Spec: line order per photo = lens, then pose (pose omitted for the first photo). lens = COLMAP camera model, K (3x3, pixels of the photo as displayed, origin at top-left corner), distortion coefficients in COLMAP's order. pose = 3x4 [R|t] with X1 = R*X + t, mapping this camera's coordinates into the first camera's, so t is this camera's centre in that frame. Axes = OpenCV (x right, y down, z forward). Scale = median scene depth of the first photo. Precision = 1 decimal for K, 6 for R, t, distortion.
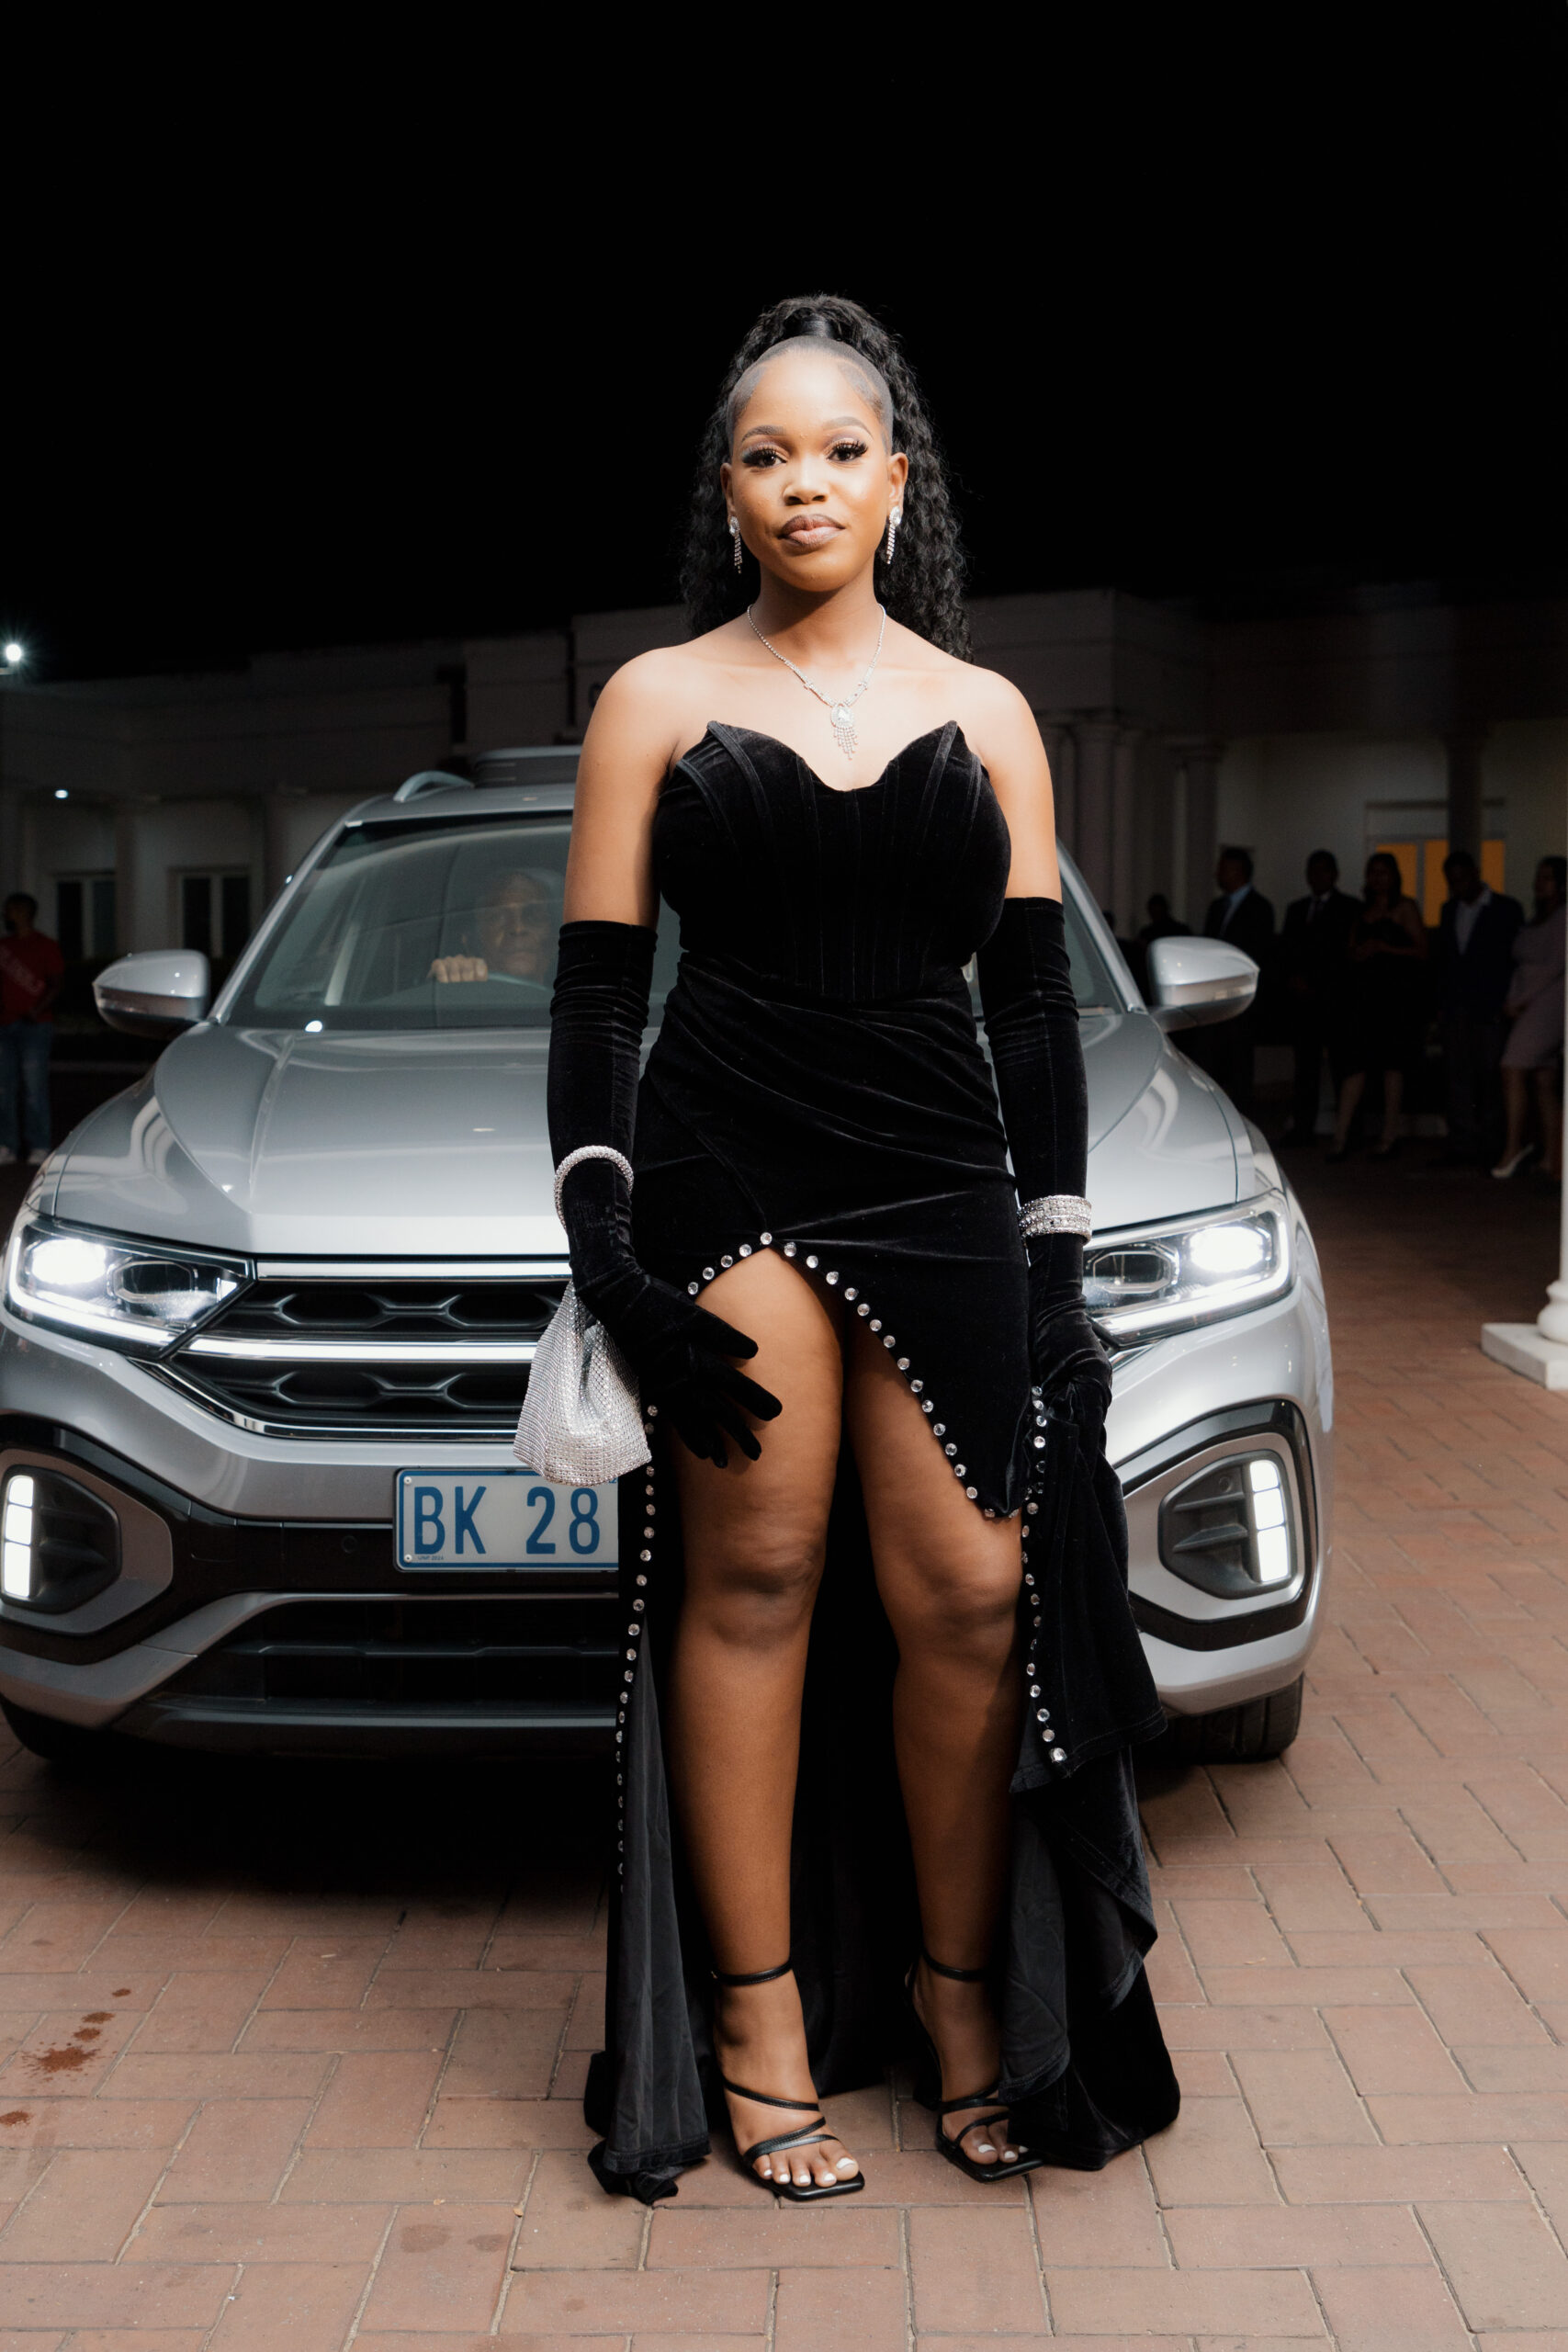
lens RADIAL K [[2678.8, 0, 784.6], [0, 2678.8, 1056.6], [0, 0, 1]] dist [0.008447, -0.030354]
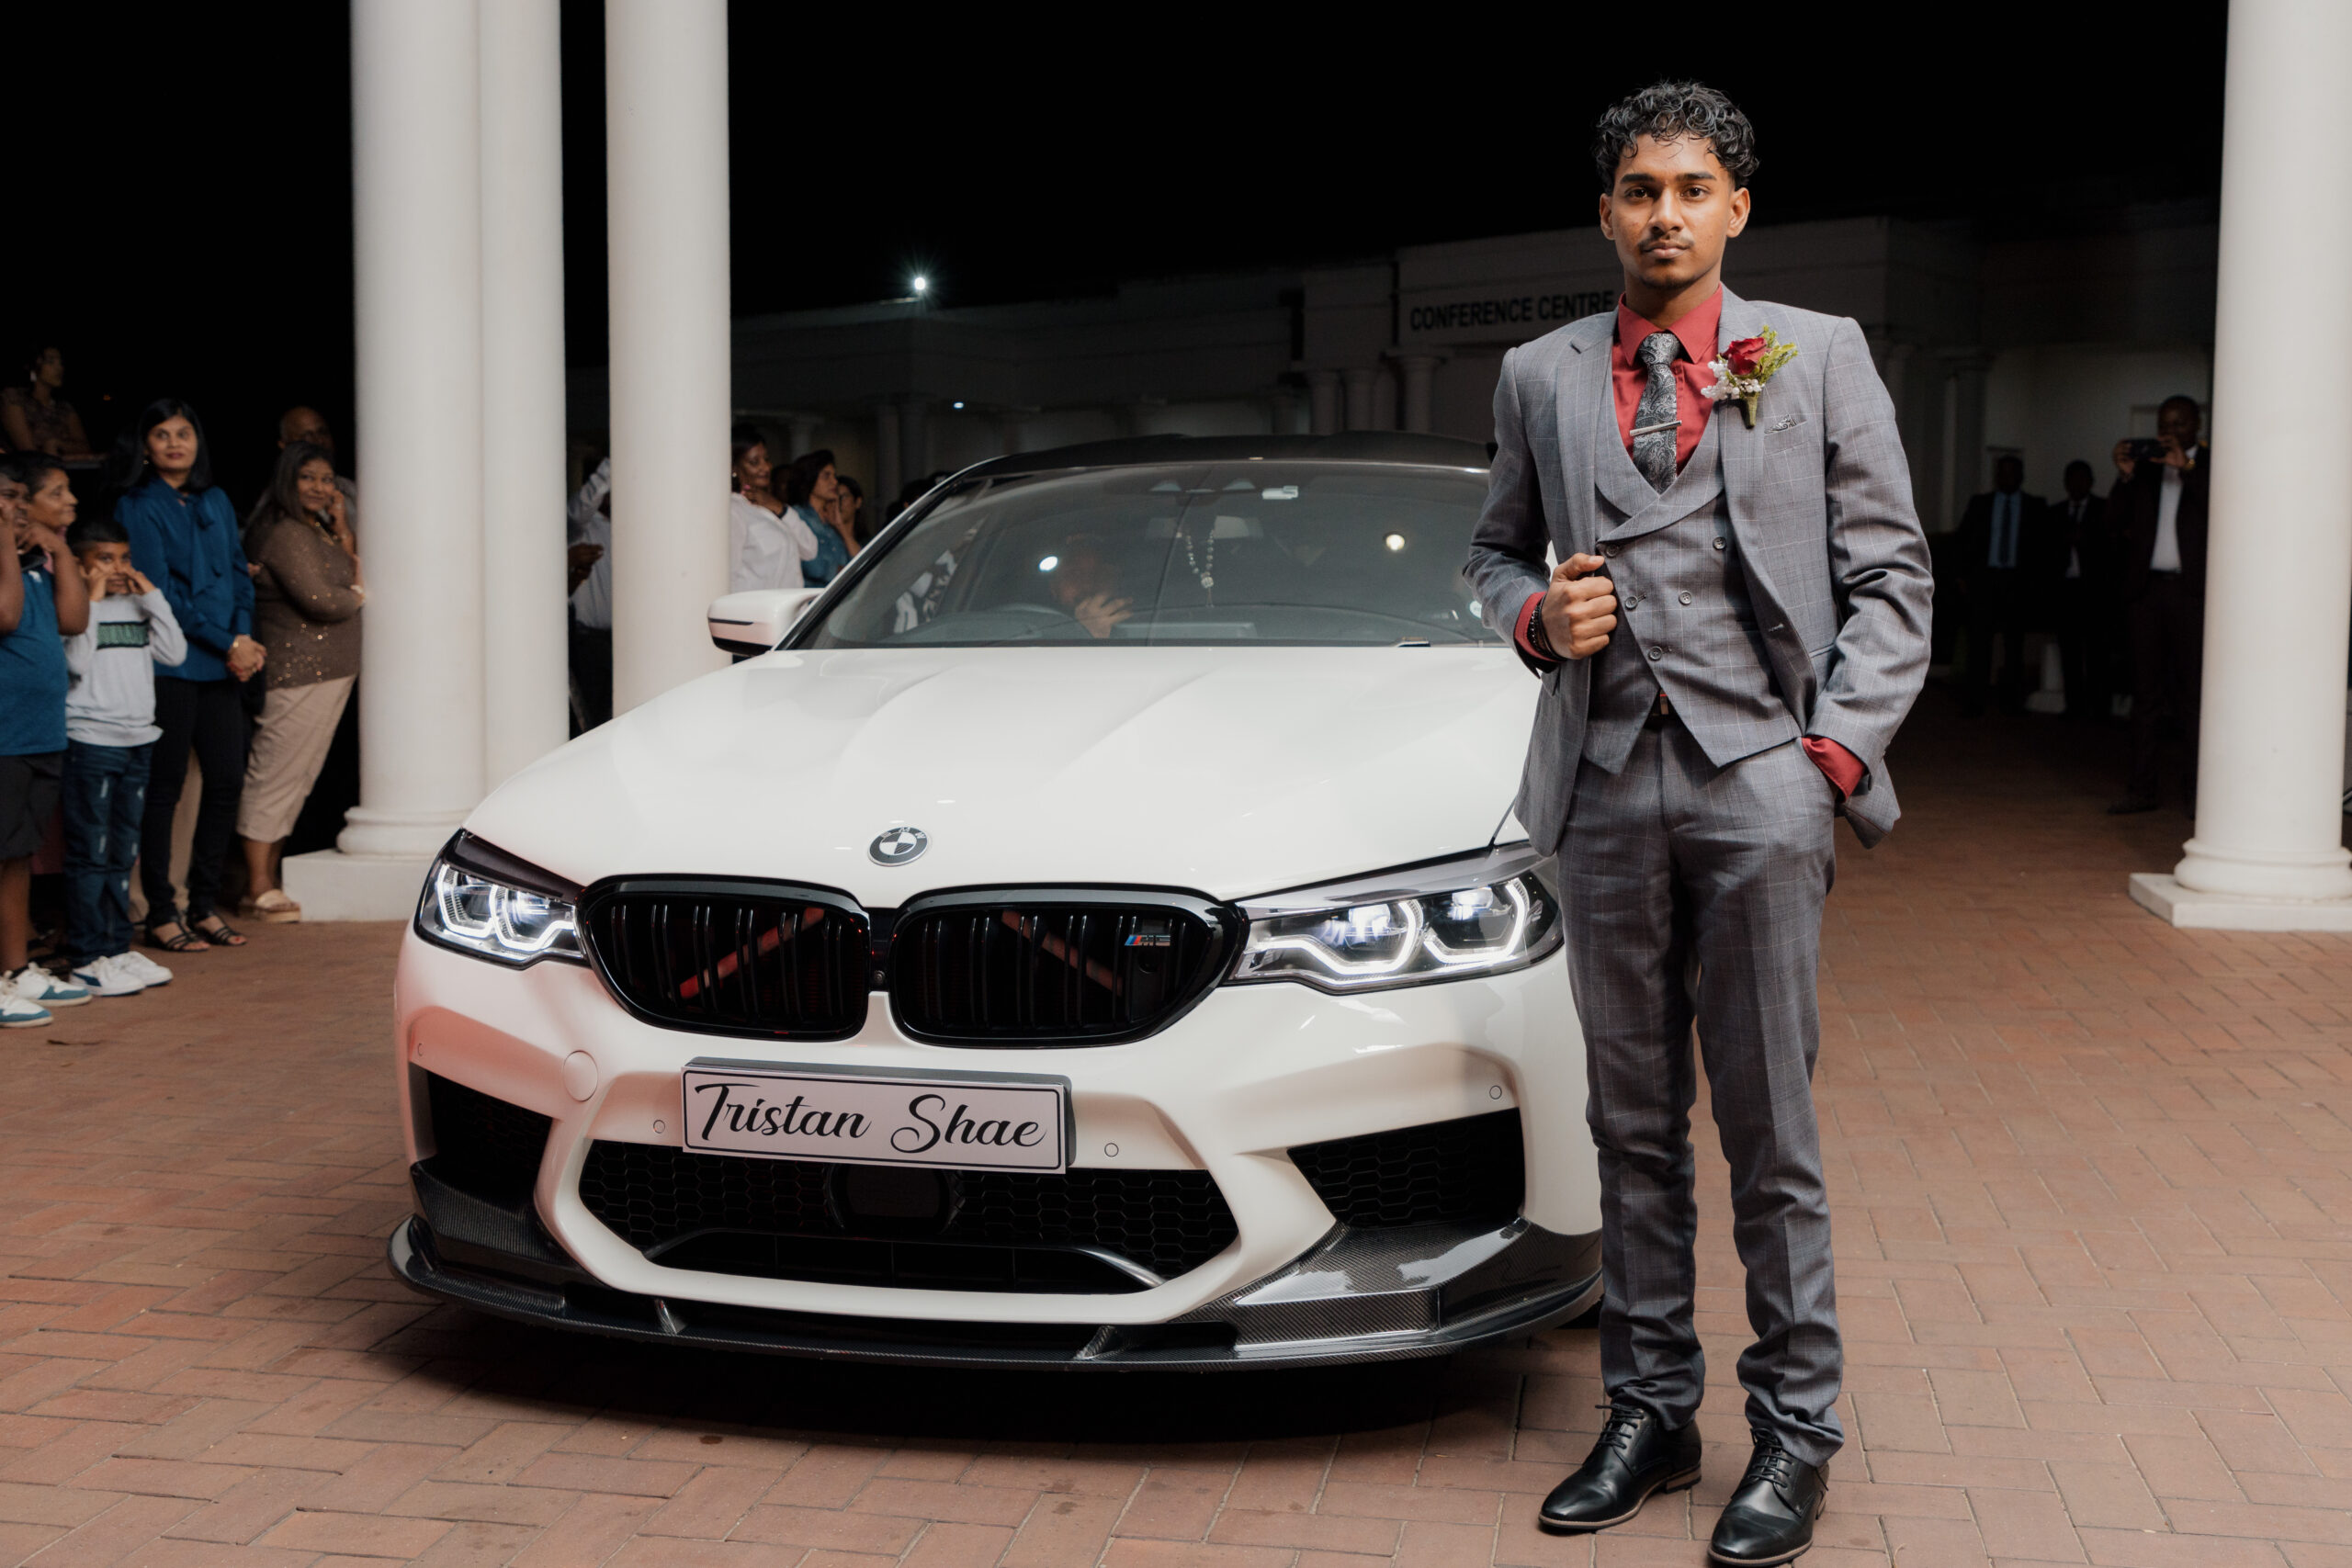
lens RADIAL K [[2451.2, 0, 1167.4], [0, 2451.2, 743.1], [0, 0, 1]] dist [0.011898, -0.006984]
pose [[0.984719, 0.016968, -0.173322, 0.026172], [-0.009042, 0.998881, 0.046415, -0.005377], [0.173916, -0.044138, 0.983771, -0.151029]]
